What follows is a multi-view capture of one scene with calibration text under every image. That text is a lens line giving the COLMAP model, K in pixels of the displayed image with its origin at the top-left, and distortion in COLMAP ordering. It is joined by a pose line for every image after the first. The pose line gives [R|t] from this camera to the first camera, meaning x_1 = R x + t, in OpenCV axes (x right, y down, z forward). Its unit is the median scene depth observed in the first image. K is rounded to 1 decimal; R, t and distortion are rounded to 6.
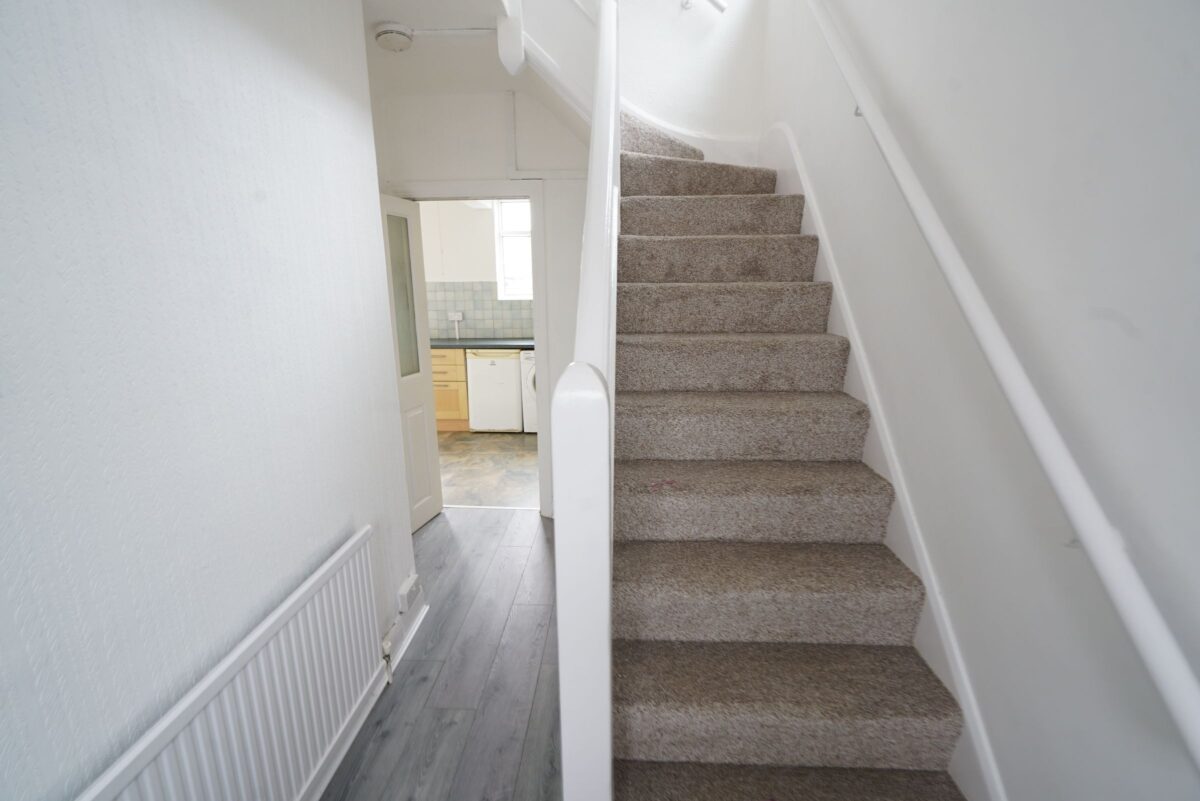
lens RADIAL K [[540.1, 0, 604.0], [0, 540.1, 403.6], [0, 0, 1]] dist [-0.002772, 0.001007]
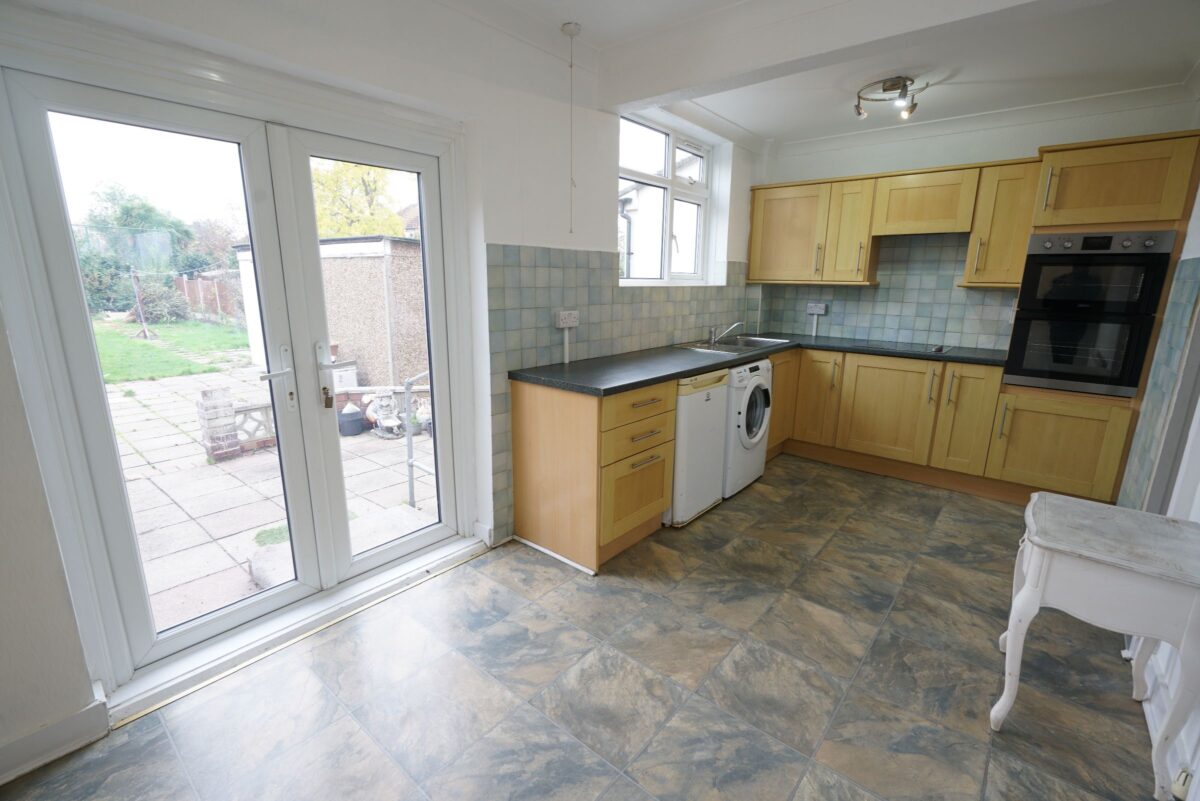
lens RADIAL K [[540.1, 0, 604.0], [0, 540.1, 403.6], [0, 0, 1]] dist [-0.002772, 0.001007]
pose [[0.594862, -0.168960, 0.785870, -0.662568], [0.150519, 0.983780, 0.097575, -0.129473], [-0.789610, 0.060245, 0.610645, 0.679674]]
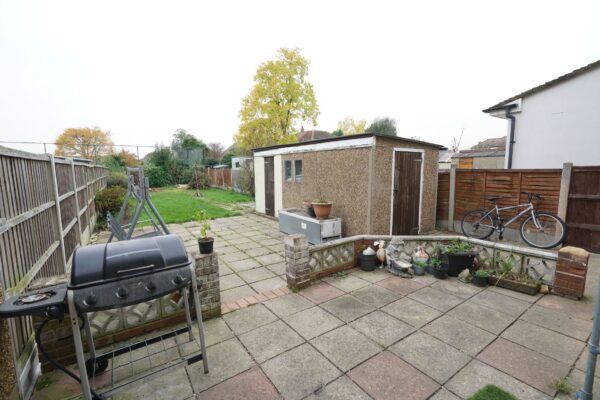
lens RADIAL K [[270.0, 0, 302.0], [0, 270.0, 201.6], [0, 0, 1]] dist [-0.002772, 0.001007]
pose [[0.791410, -0.078424, 0.606234, -0.677986], [0.131051, 0.990445, -0.042954, -0.159276], [-0.597073, 0.113442, 0.794125, 0.865340]]
